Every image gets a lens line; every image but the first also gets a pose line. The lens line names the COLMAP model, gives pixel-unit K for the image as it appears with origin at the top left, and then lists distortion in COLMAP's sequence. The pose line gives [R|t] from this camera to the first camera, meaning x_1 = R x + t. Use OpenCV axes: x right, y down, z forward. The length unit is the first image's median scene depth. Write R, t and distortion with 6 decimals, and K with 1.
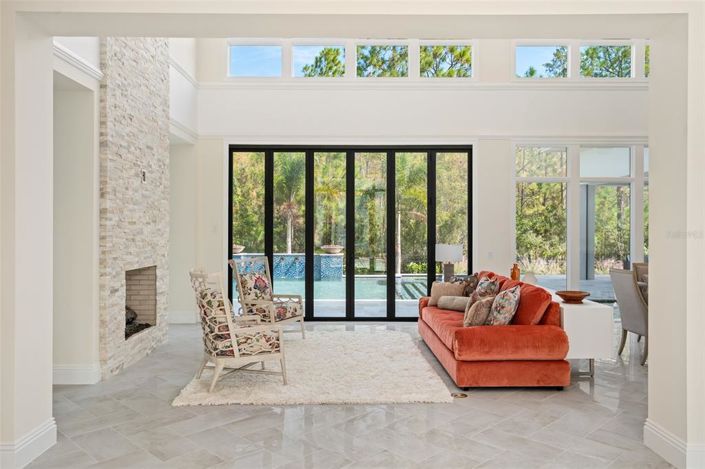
lens RADIAL K [[523.8, 0, 352.5], [0, 523.8, 234.5], [0, 0, 1]] dist [-0.002854, -0.001358]
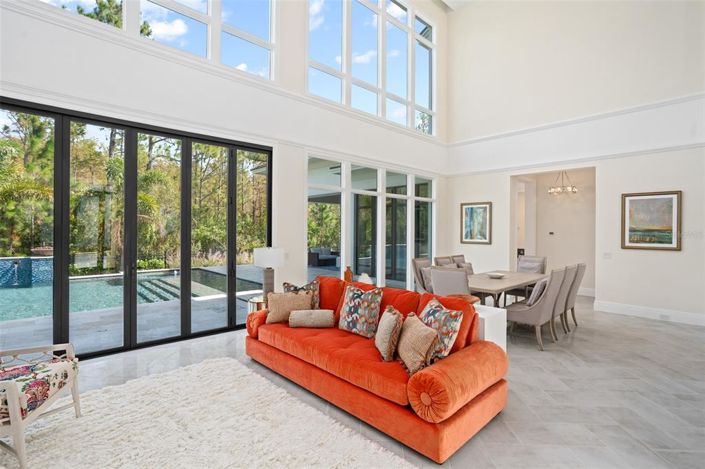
lens RADIAL K [[339.1, 0, 350.0], [0, 339.1, 230.0], [0, 0, 1]] dist [-0.004896, -0.000422]
pose [[0.740813, 0.001684, 0.671709, -0.170239], [0.004540, 0.999961, -0.007514, -0.011407], [-0.671696, 0.008616, 0.740777, 0.721061]]
